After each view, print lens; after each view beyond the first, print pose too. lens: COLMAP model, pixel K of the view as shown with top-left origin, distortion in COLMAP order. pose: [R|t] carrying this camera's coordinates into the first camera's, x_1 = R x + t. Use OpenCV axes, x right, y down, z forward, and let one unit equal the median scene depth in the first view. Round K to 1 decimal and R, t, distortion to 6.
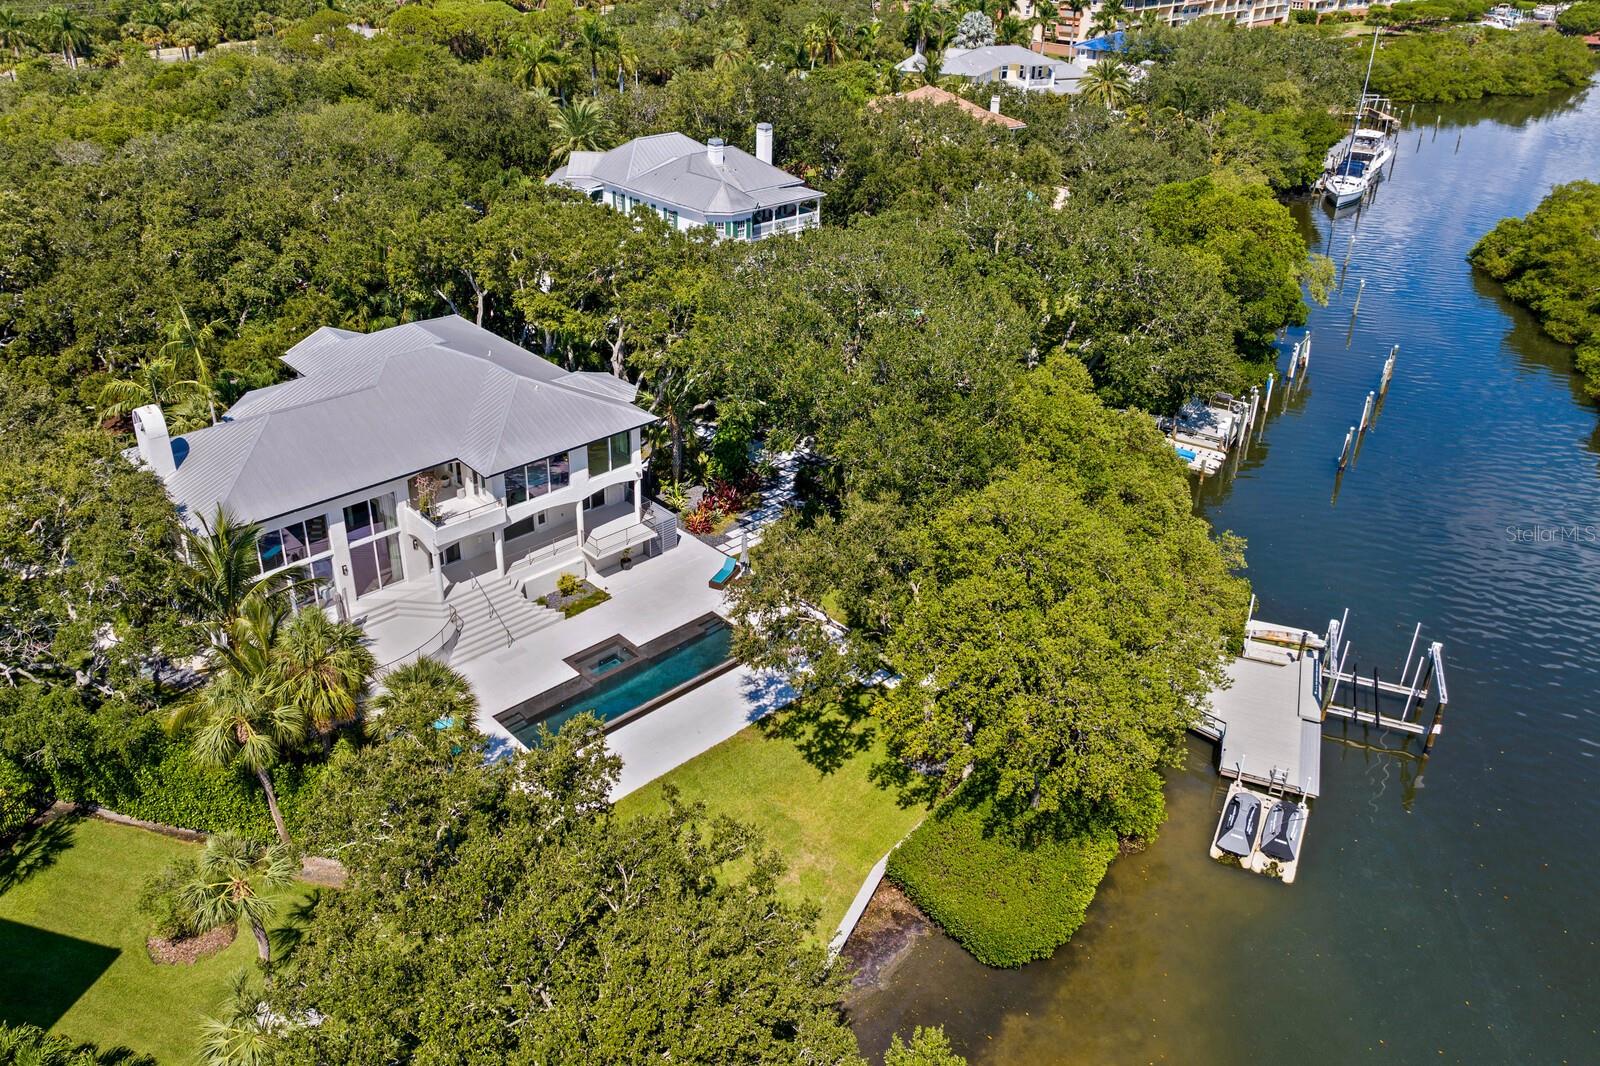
lens RADIAL K [[1193.3, 0, 800.0], [0, 1193.3, 533.0], [0, 0, 1]] dist [-0.044182, 0.000016]
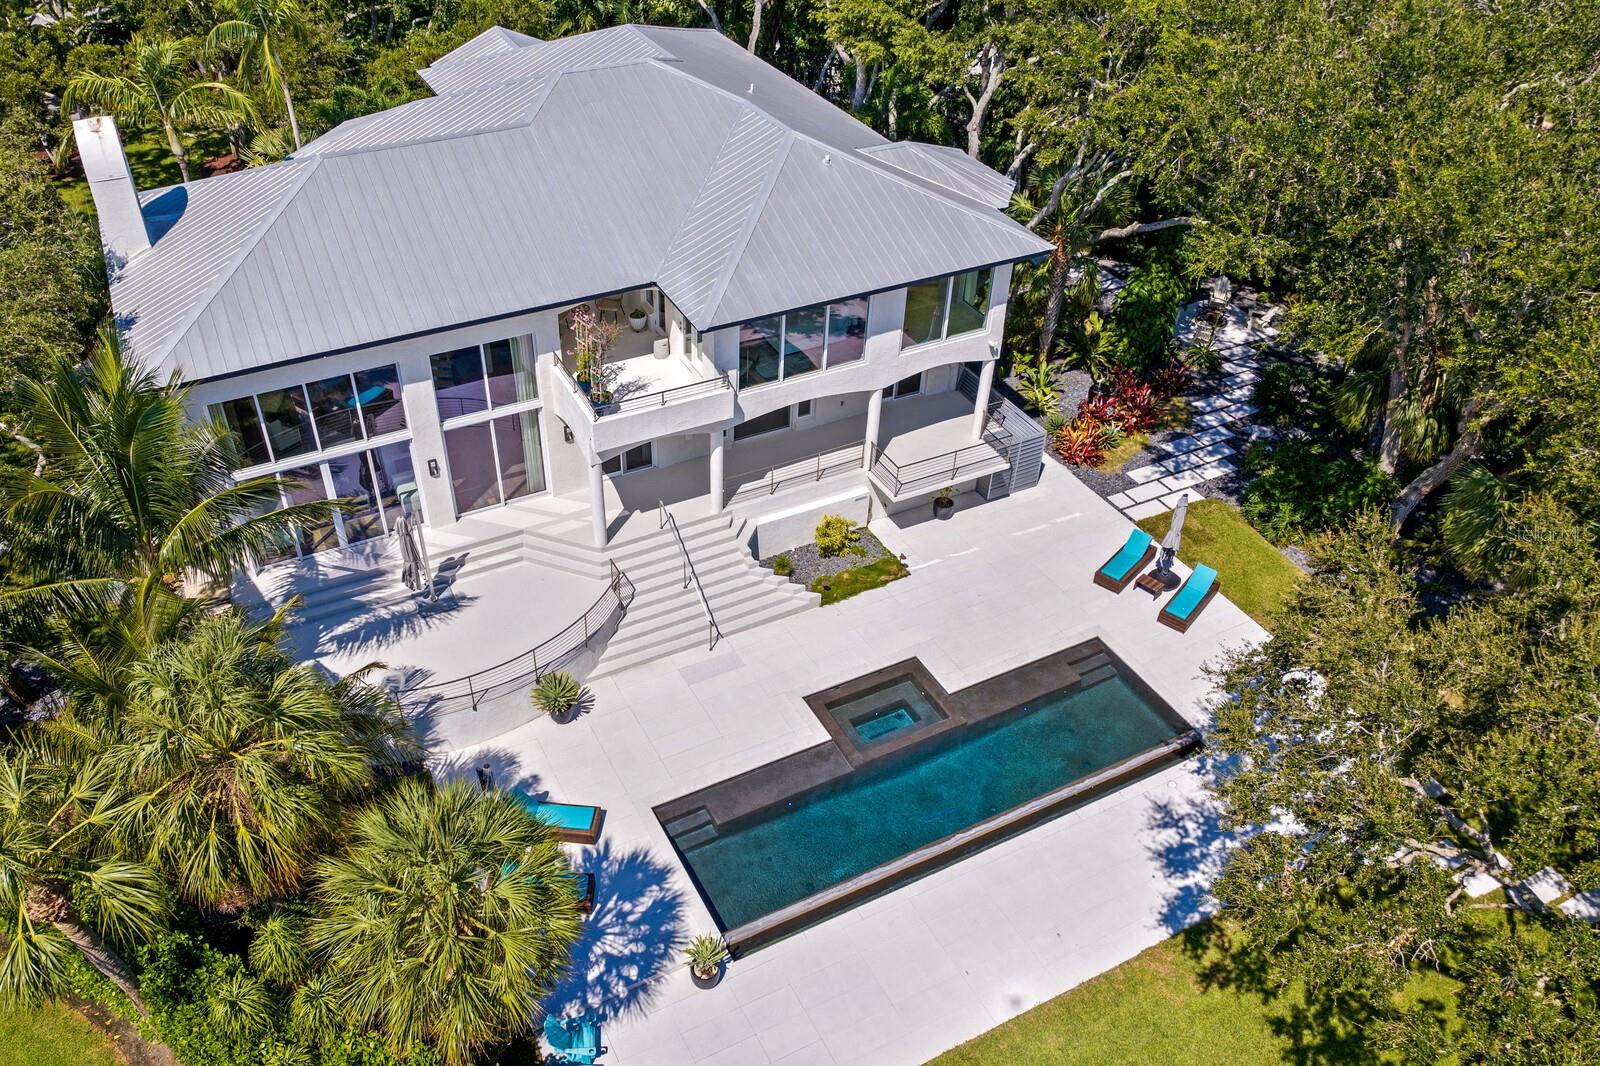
lens RADIAL K [[1193.3, 0, 800.0], [0, 1193.3, 533.0], [0, 0, 1]] dist [-0.044182, 0.000016]
pose [[0.964699, 0.164171, -0.205922, -0.097978], [-0.131293, 0.977628, 0.164336, -0.046342], [0.228295, -0.131499, 0.964671, 0.470139]]
